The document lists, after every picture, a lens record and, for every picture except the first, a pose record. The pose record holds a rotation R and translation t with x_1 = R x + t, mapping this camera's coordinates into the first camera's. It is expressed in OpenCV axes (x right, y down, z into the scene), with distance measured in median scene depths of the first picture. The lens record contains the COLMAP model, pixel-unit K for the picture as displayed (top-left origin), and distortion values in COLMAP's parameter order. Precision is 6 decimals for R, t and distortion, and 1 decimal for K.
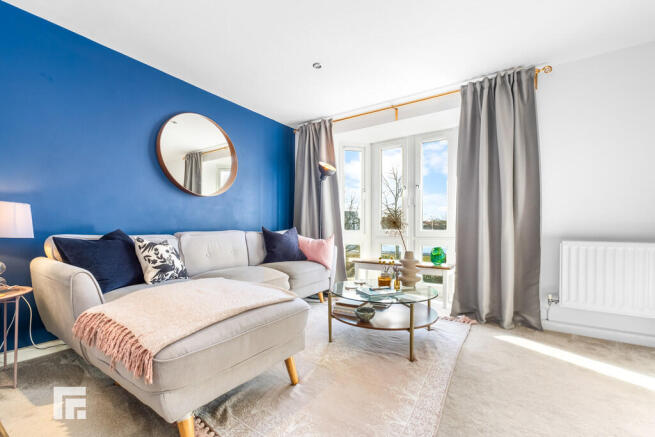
lens RADIAL K [[281.1, 0, 328.7], [0, 281.1, 225.0], [0, 0, 1]] dist [-0.001916, -0.000012]
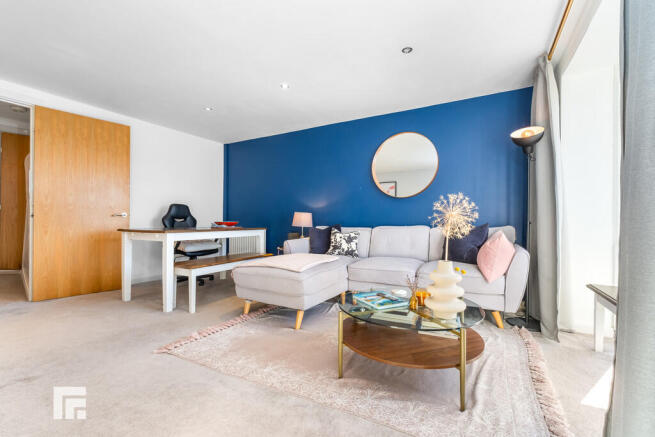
lens RADIAL K [[281.1, 0, 329.7], [0, 281.1, 223.2], [0, 0, 1]] dist [-0.001916, -0.000012]
pose [[0.069941, -0.001252, -0.997550, 0.862509], [0.006258, 0.999980, -0.000816, 0.011063], [0.997531, -0.006186, 0.069948, 0.690869]]
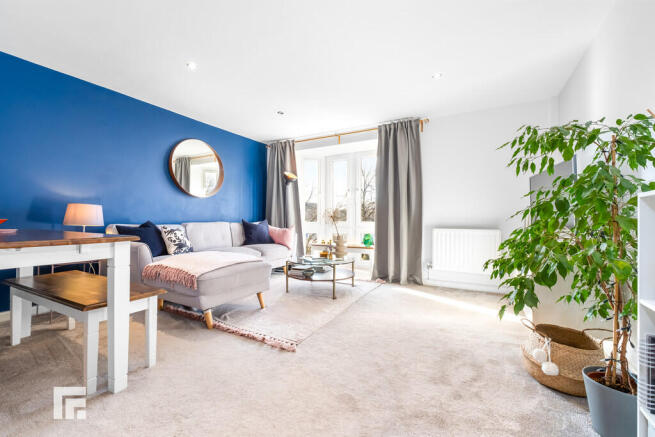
lens RADIAL K [[281.1, 0, 325.5], [0, 281.1, 215.3], [0, 0, 1]] dist [-0.001916, -0.000012]
pose [[0.997389, 0.003559, 0.072126, 0.090990], [-0.003181, 0.999981, -0.005362, -0.008375], [-0.072144, 0.005118, 0.997381, -0.513407]]
